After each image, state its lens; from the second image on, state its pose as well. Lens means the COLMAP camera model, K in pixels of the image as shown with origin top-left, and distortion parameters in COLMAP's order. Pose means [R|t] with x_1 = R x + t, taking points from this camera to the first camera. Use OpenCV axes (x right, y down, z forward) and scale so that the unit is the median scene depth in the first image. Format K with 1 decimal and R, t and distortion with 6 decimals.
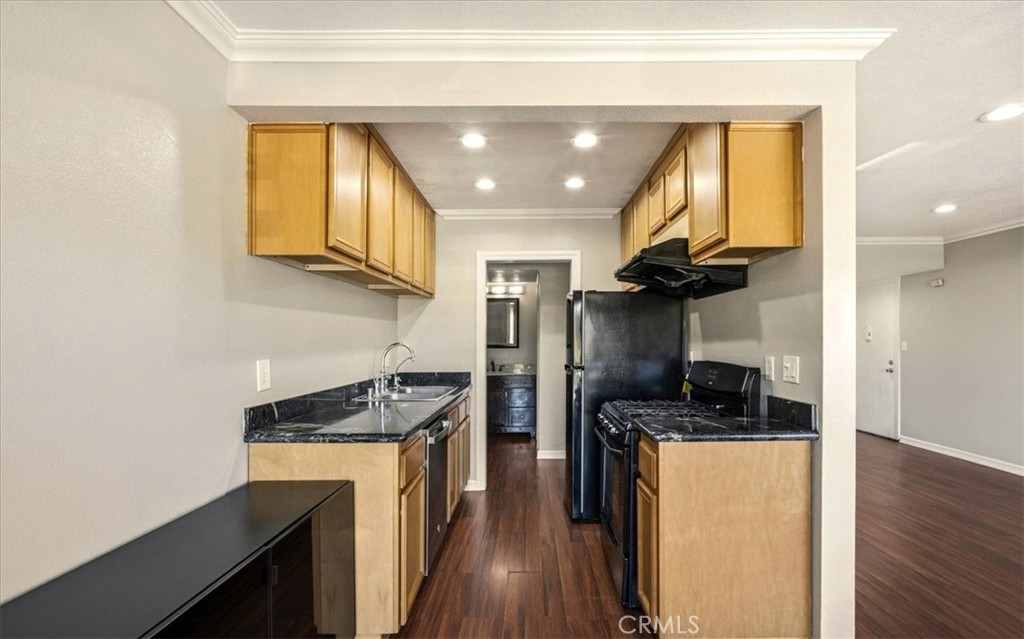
lens RADIAL K [[458.4, 0, 529.2], [0, 458.4, 330.4], [0, 0, 1]] dist [-0.000090, 0.000263]
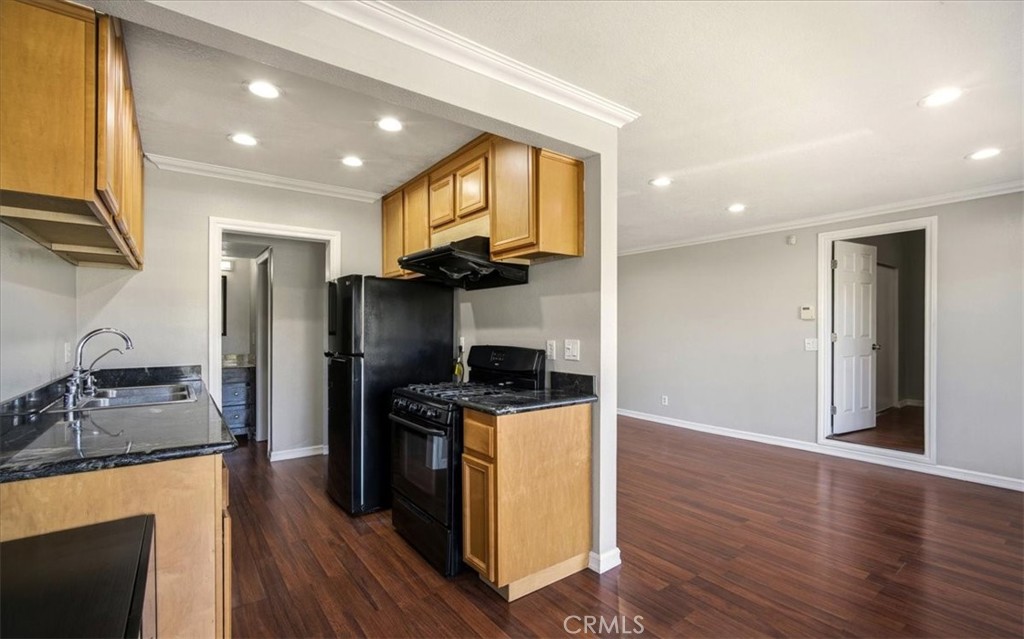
lens RADIAL K [[458.1, 0, 512.0], [0, 458.1, 319.5], [0, 0, 1]] dist [-0.000718, 0.000143]
pose [[0.803472, 0.016593, 0.595111, -0.309354], [-0.018585, 0.999823, -0.002785, 0.005084], [-0.595052, -0.008823, 0.803639, 0.055835]]
